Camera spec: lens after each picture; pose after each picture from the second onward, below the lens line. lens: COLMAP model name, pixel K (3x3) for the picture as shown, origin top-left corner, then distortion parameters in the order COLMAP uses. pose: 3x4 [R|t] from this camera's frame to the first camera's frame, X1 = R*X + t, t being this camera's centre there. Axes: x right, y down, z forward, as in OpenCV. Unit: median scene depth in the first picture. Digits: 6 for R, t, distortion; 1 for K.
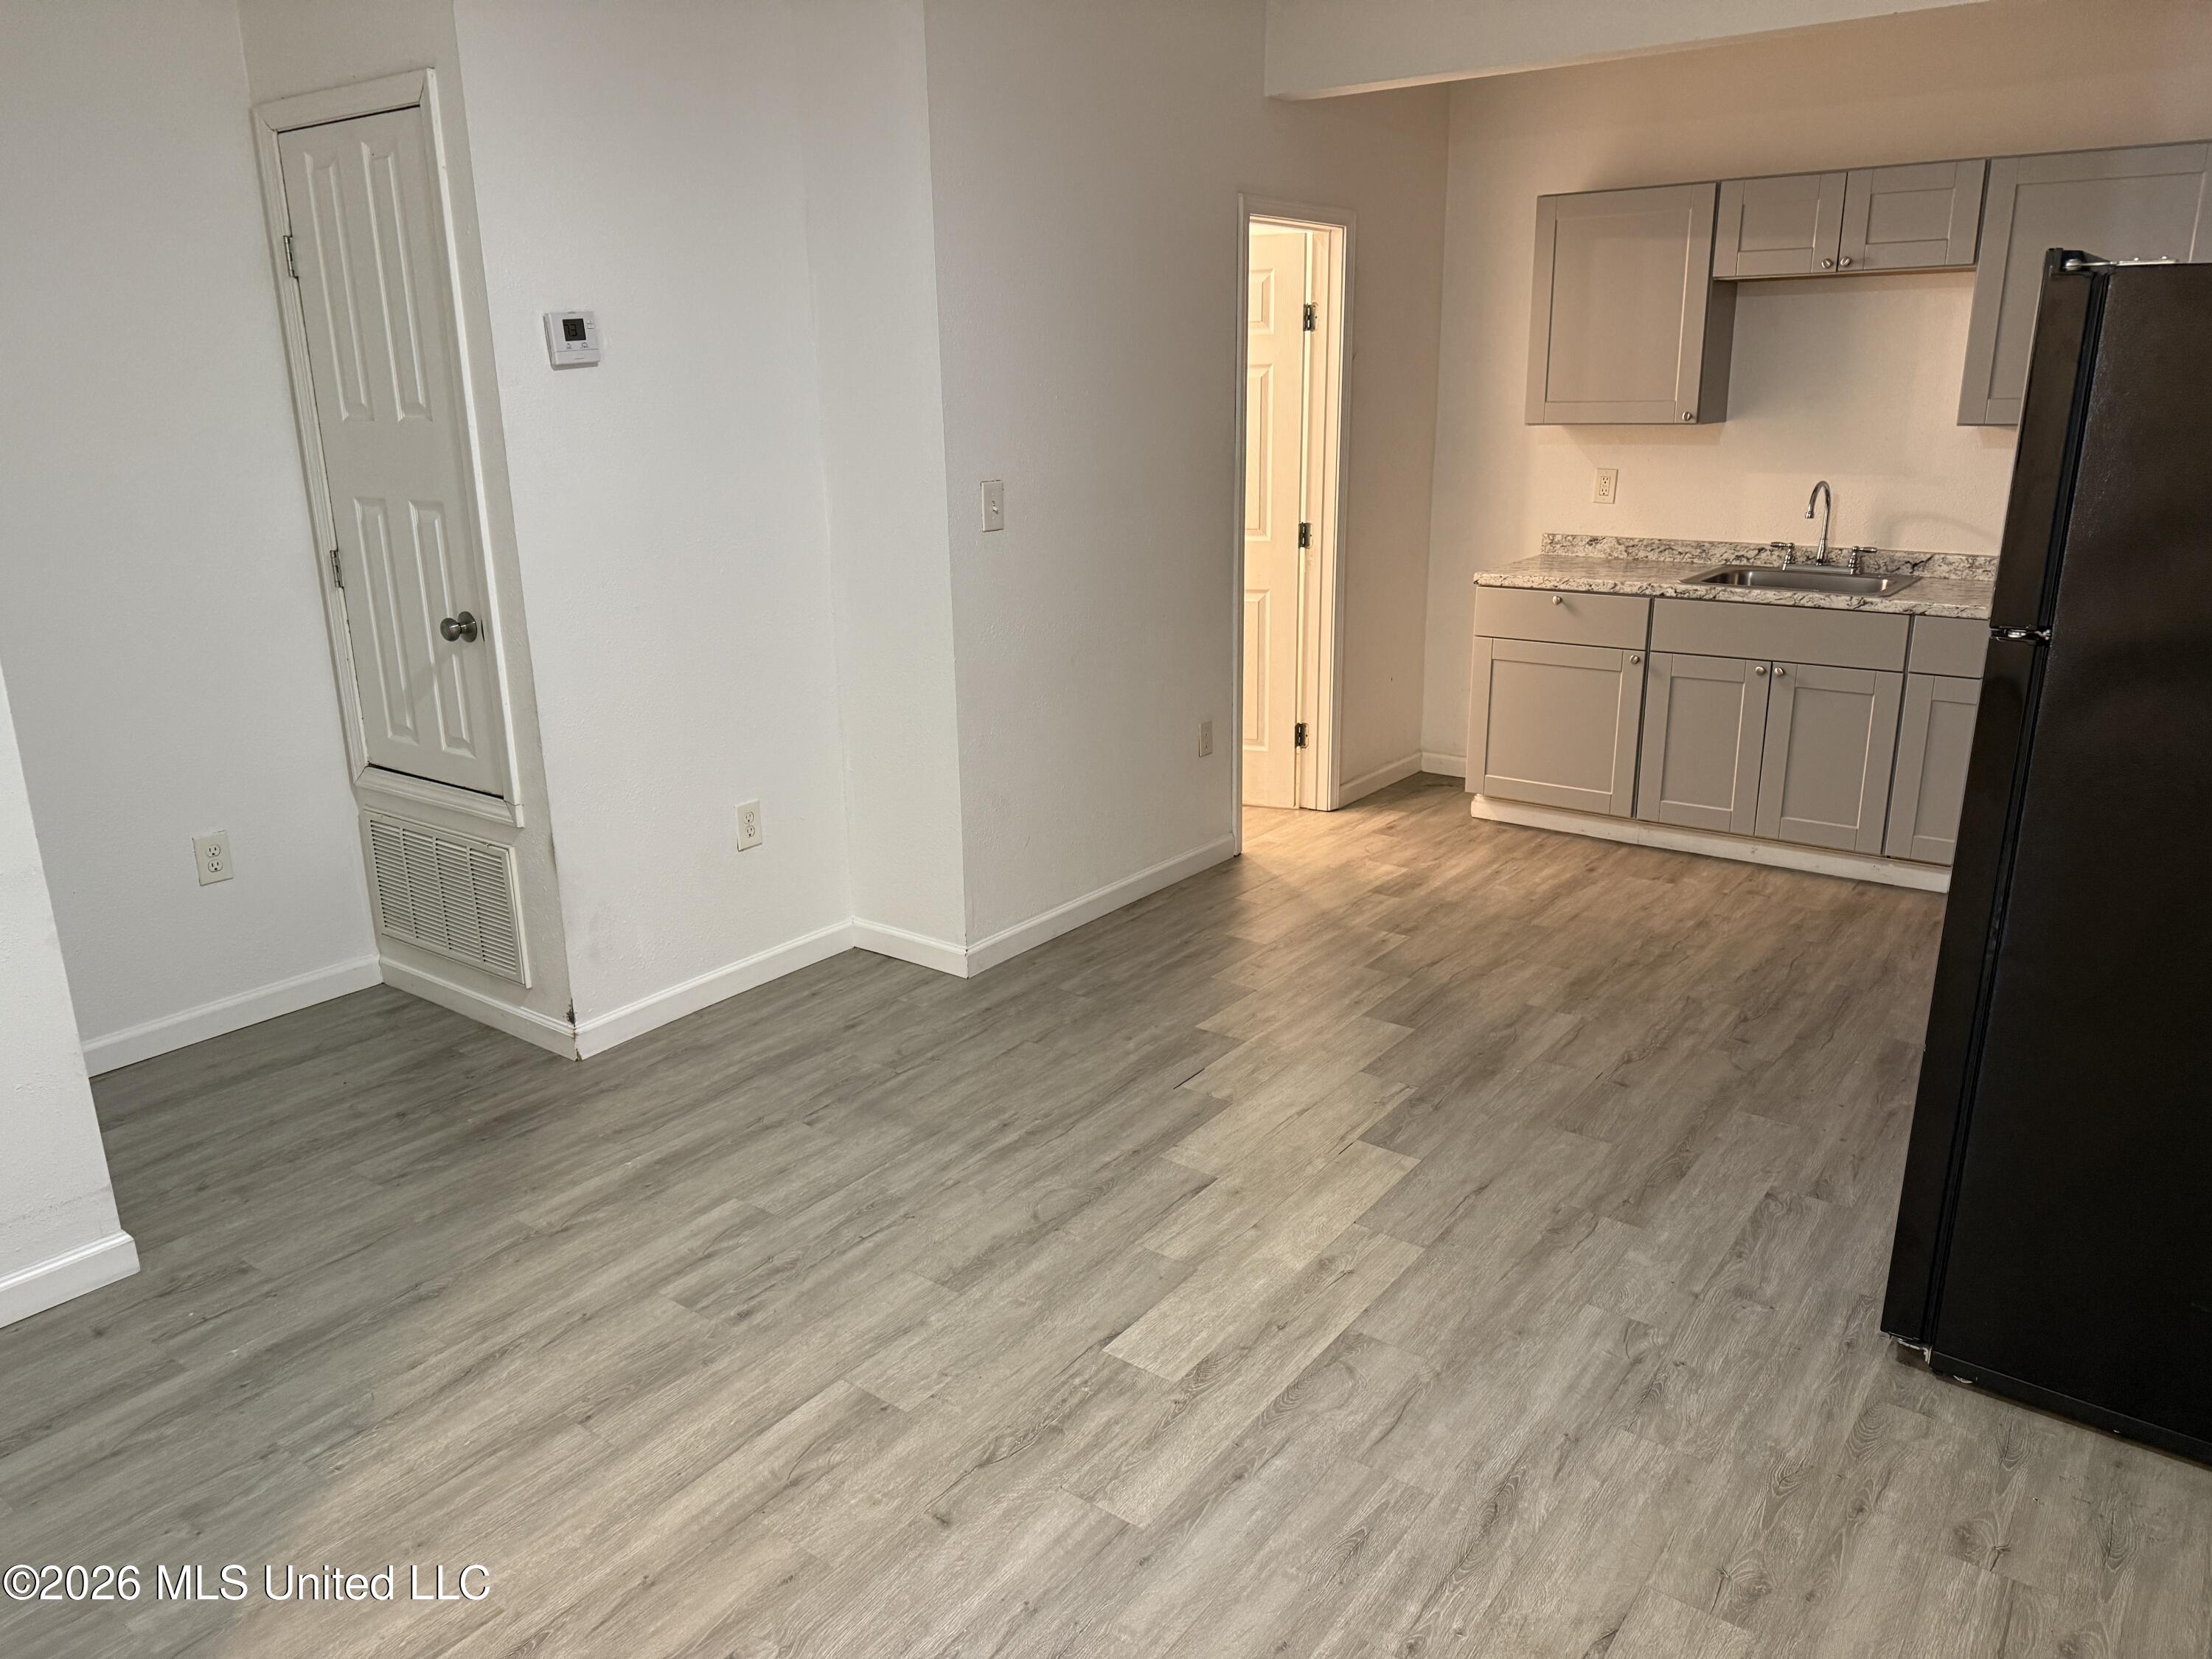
lens RADIAL K [[1531.8, 0, 1098.9], [0, 1531.8, 794.8], [0, 0, 1]] dist [0.116139, -0.174462]
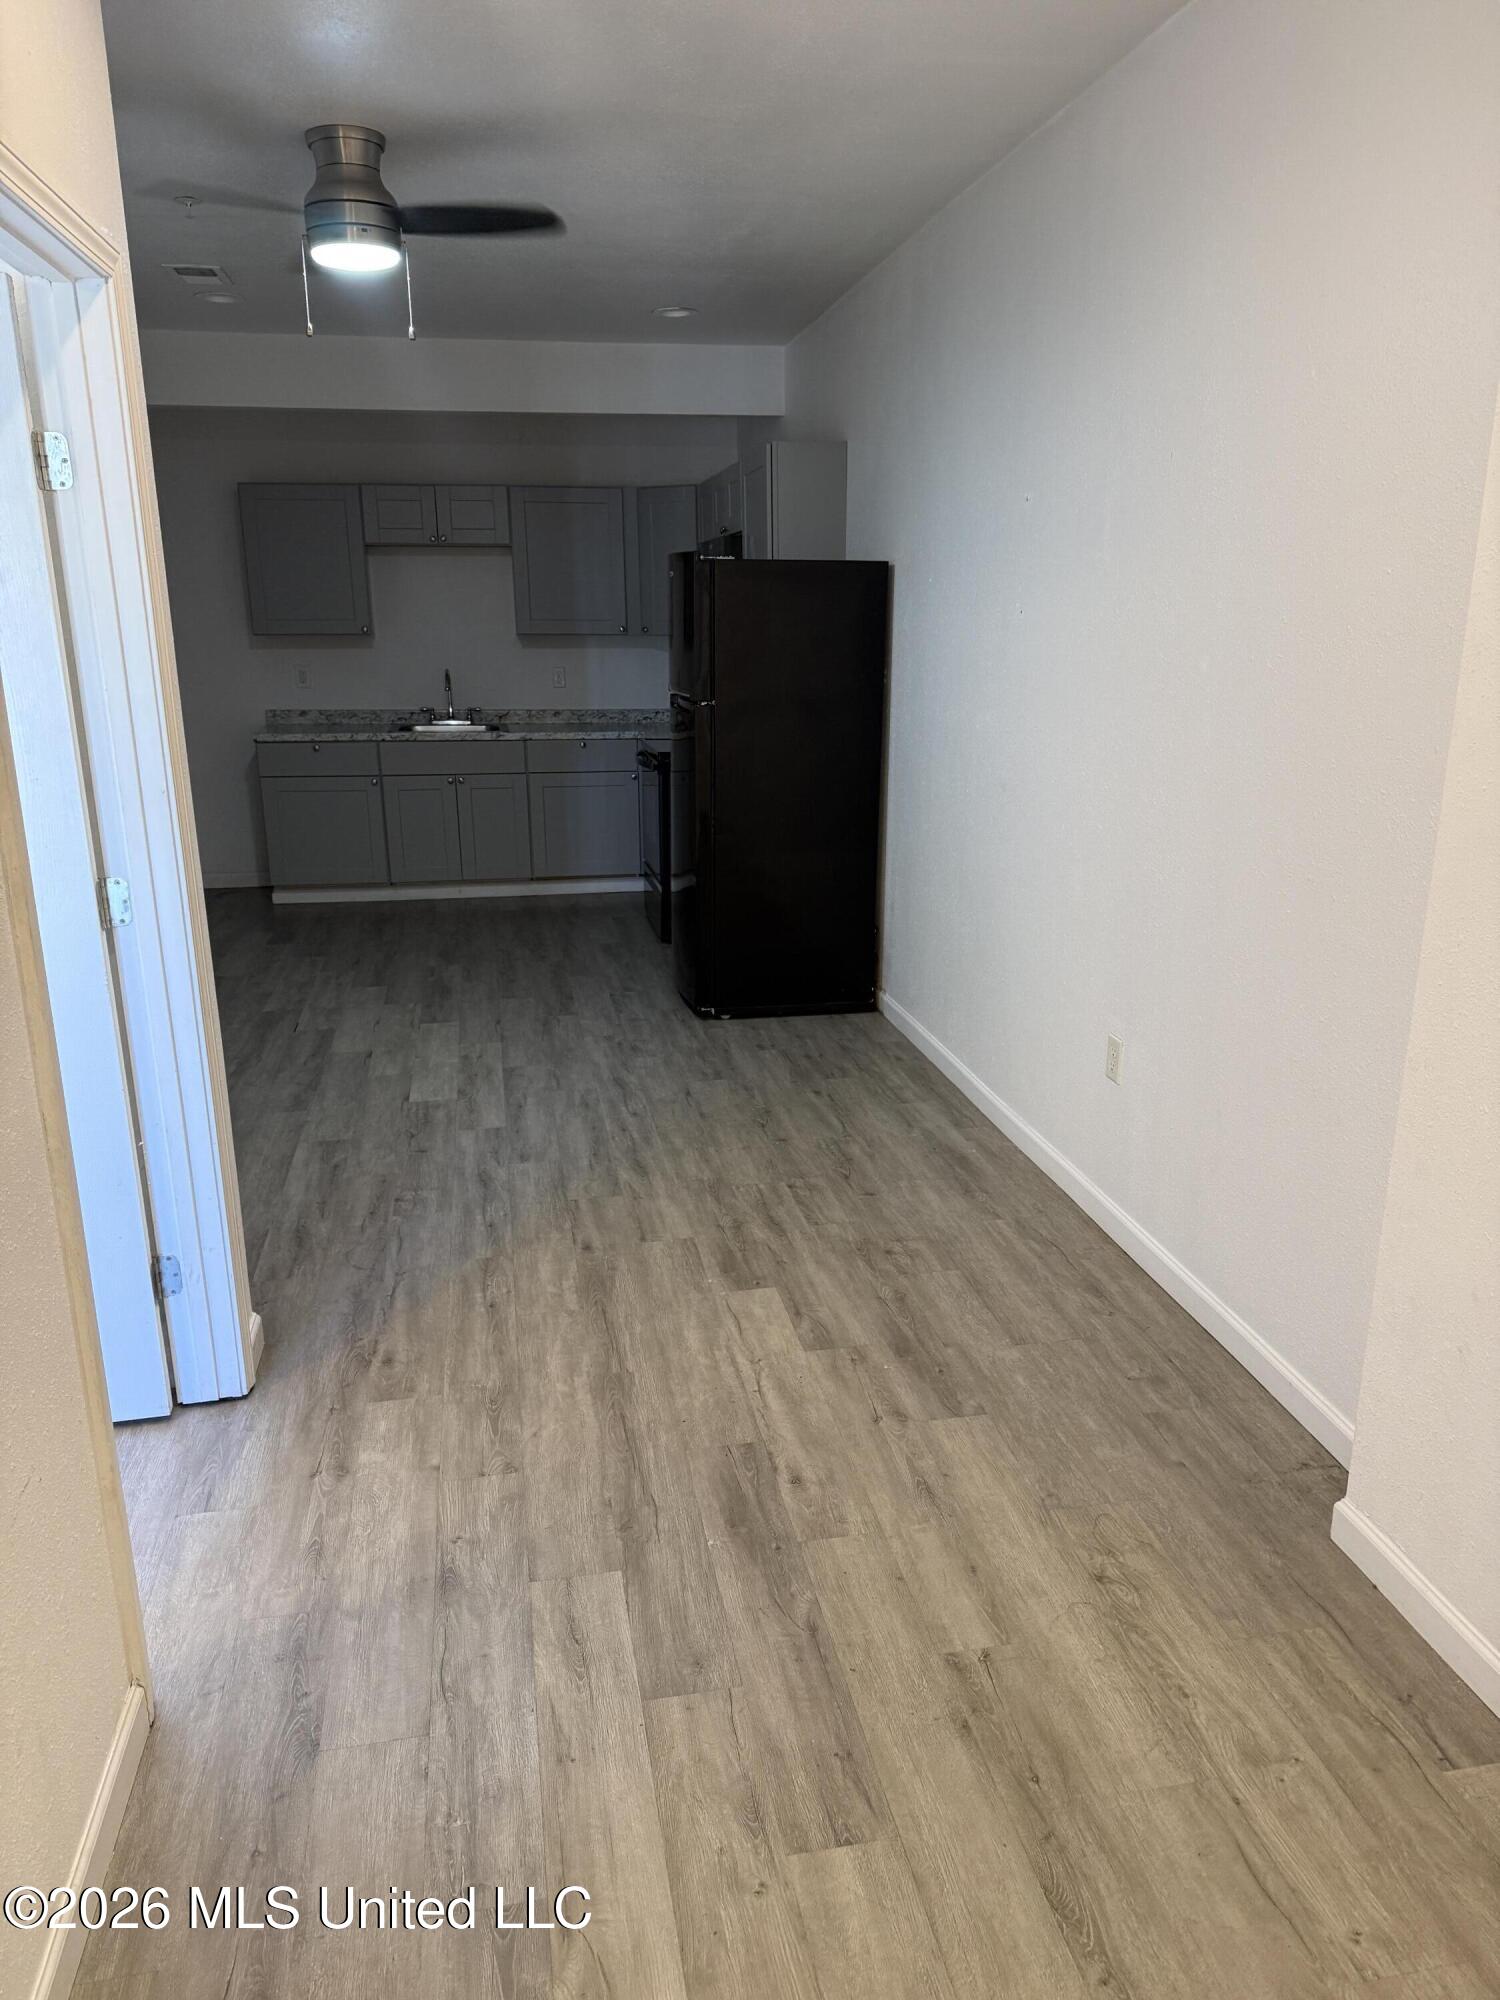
lens RADIAL K [[1385.0, 0, 750.0], [0, 1385.0, 1000.0], [0, 0, 1]] dist [0.116139, -0.174462]
pose [[0.672496, -0.186487, 0.716221, -0.796560], [0.184978, 0.979372, 0.081321, 0.148621], [-0.716612, 0.077797, 0.693120, -0.435607]]
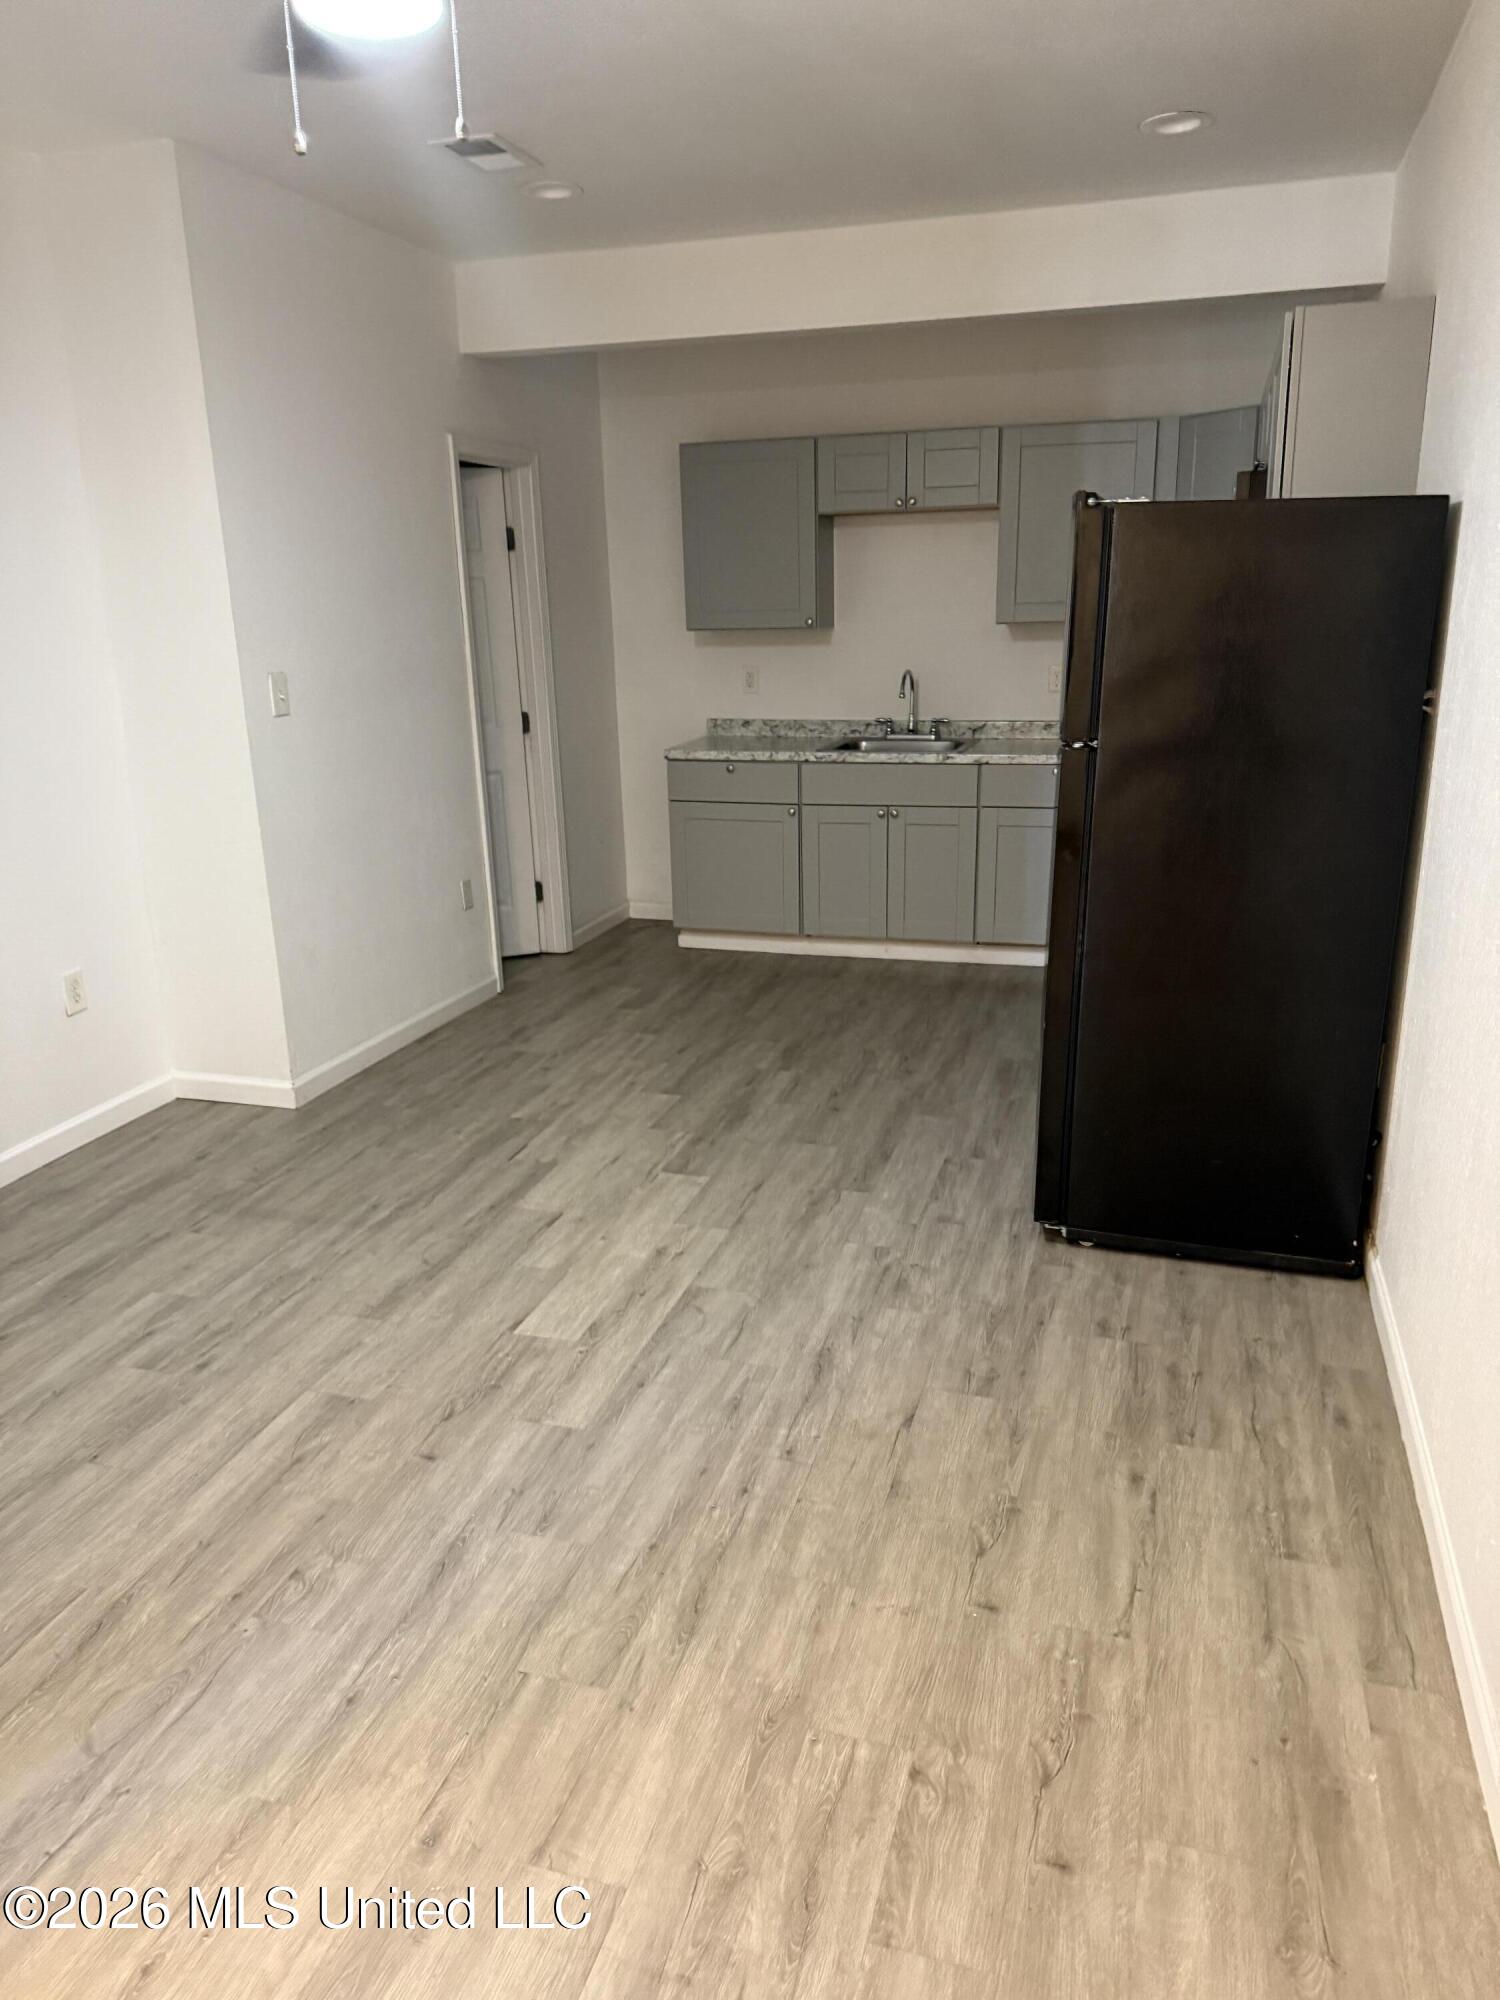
lens RADIAL K [[1385.0, 0, 750.0], [0, 1385.0, 1000.0], [0, 0, 1]] dist [0.116139, -0.174462]
pose [[0.939220, -0.099031, 0.328722, -0.144624], [0.095149, 0.995072, 0.027918, 0.058167], [-0.329867, 0.005056, 0.944014, -0.144313]]
